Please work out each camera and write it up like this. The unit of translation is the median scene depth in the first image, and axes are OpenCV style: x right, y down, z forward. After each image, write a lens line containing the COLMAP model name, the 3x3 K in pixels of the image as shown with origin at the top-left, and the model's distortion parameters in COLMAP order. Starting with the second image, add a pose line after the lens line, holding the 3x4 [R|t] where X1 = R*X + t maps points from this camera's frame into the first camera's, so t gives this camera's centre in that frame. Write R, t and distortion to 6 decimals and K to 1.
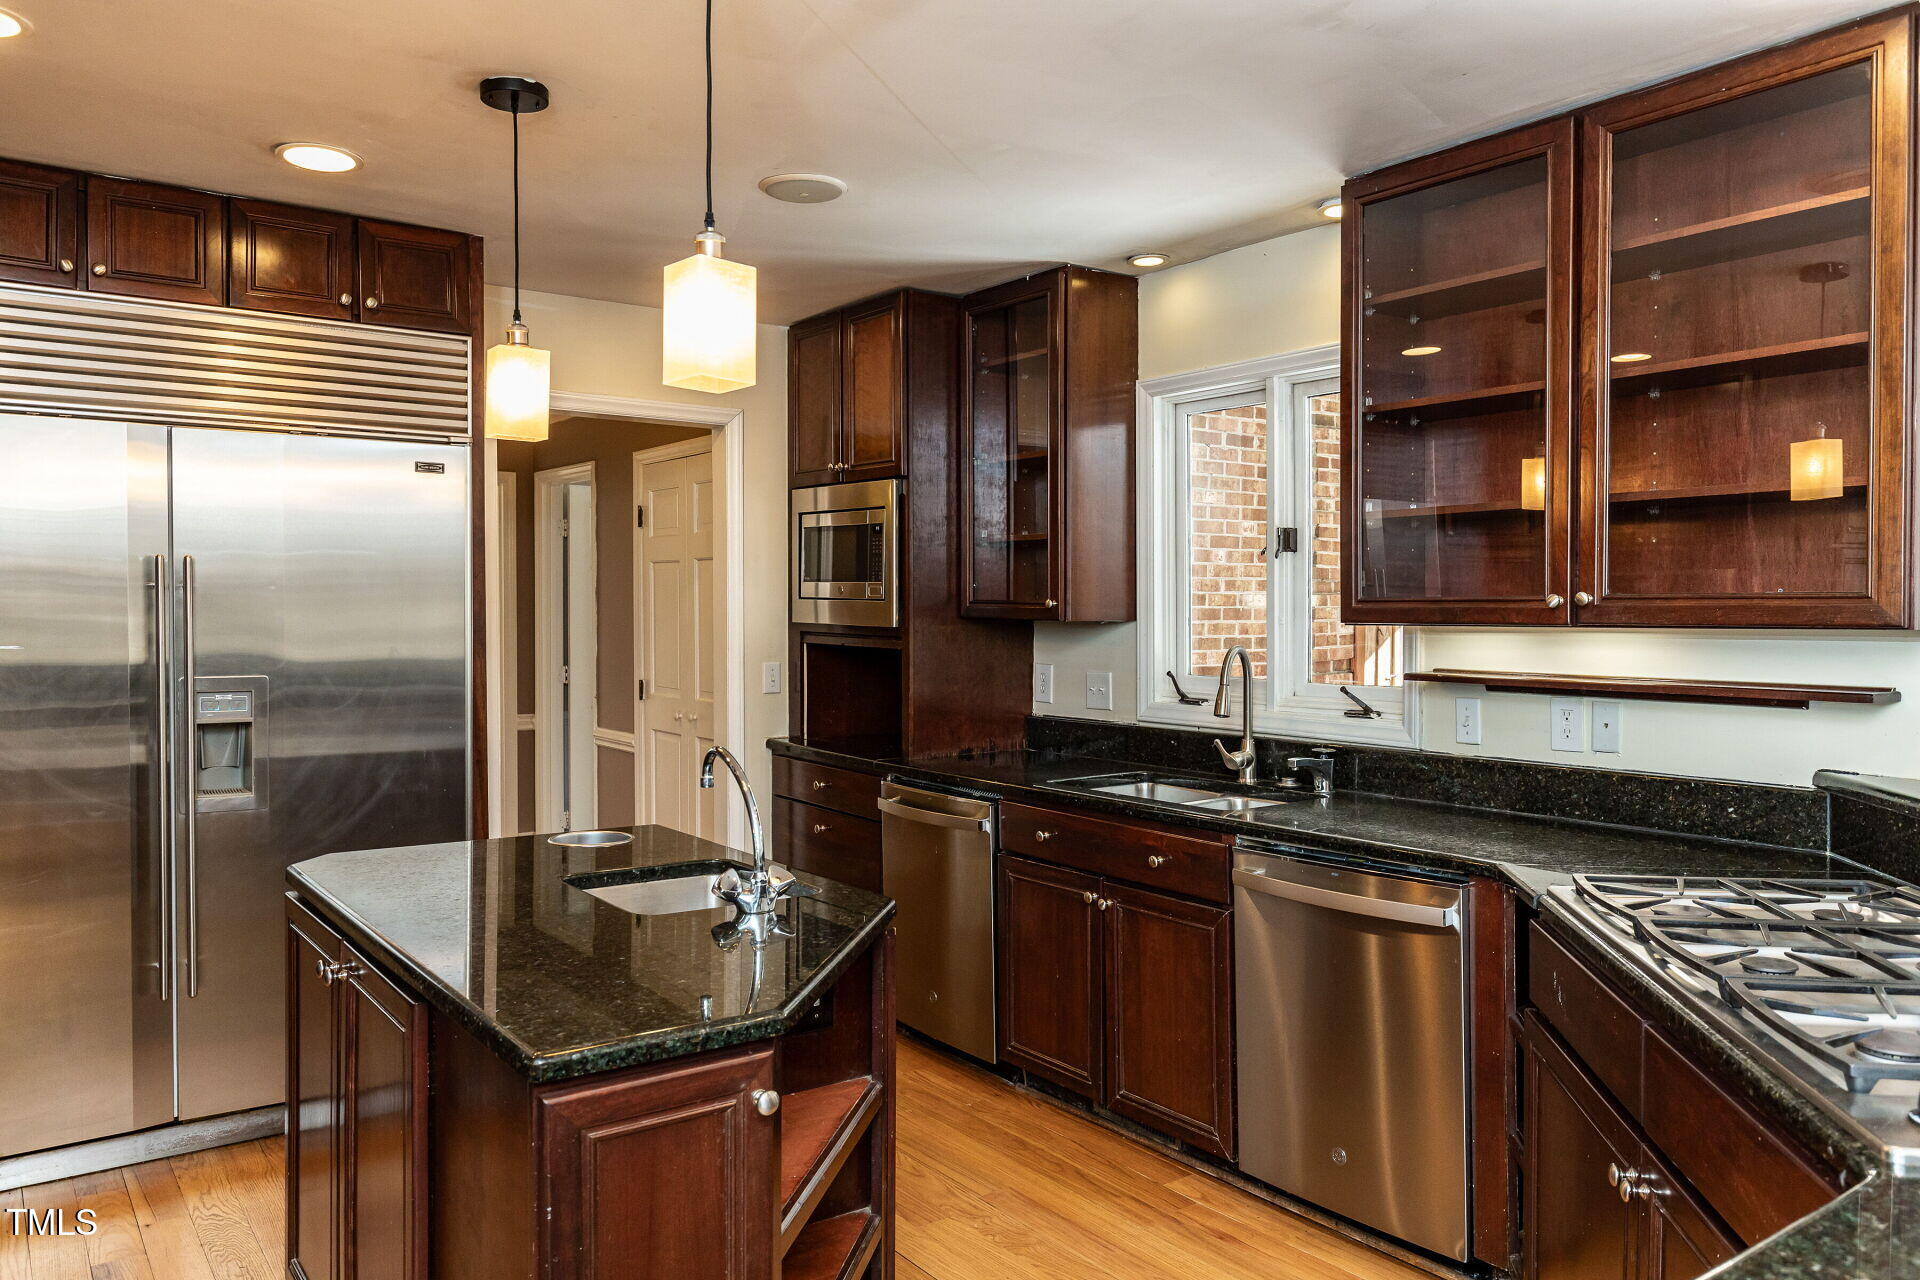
lens RADIAL K [[1379.3, 0, 962.0], [0, 1379.3, 628.8], [0, 0, 1]] dist [0.003125, -0.001068]
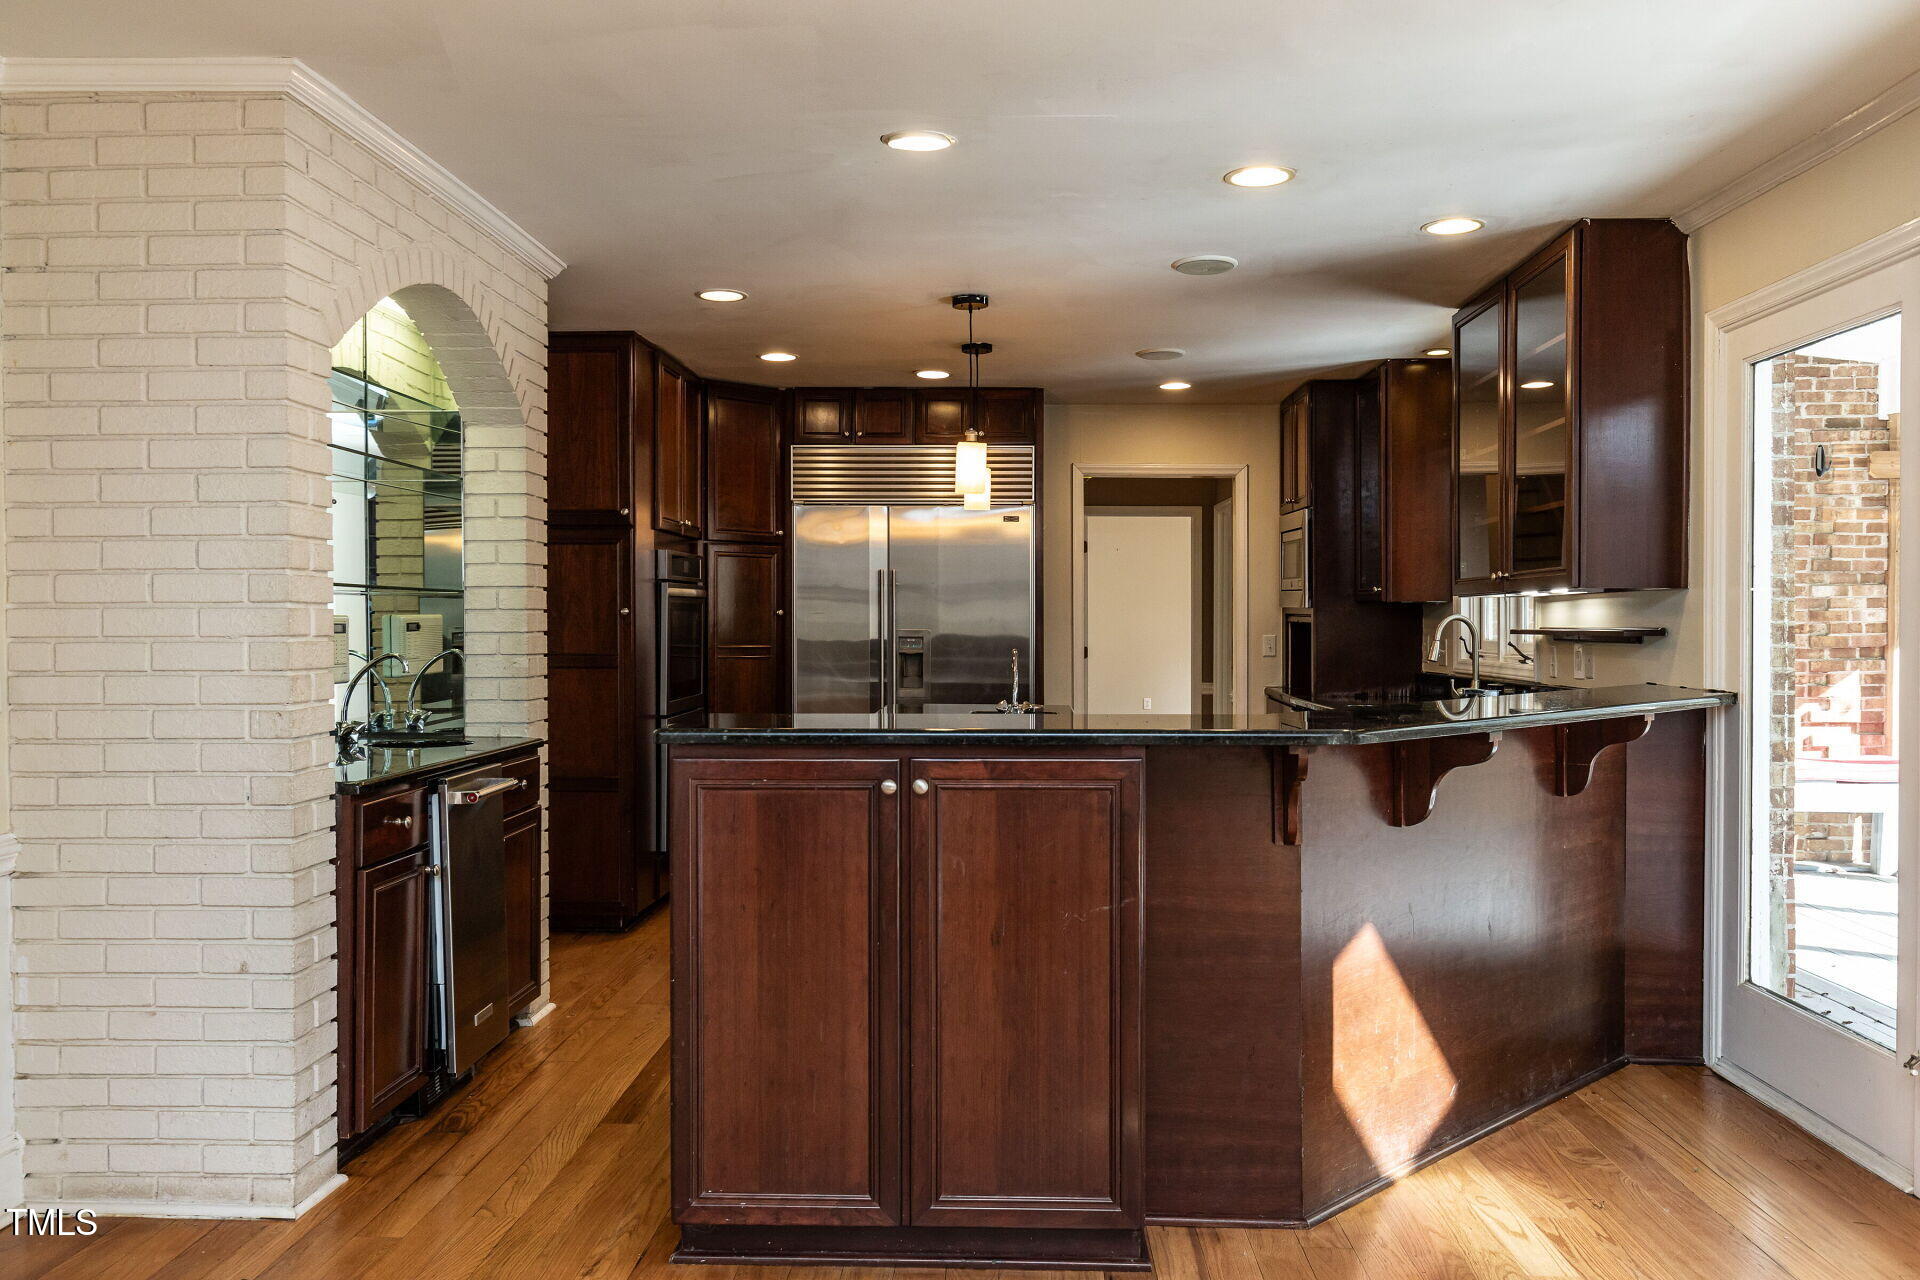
lens RADIAL K [[1379.3, 0, 961.0], [0, 1379.3, 632.1], [0, 0, 1]] dist [0.003125, -0.001068]
pose [[0.790677, 0.007155, -0.612192, 0.690304], [-0.010390, 0.999945, -0.001732, 0.038617], [0.612146, 0.007730, 0.790707, -0.498010]]
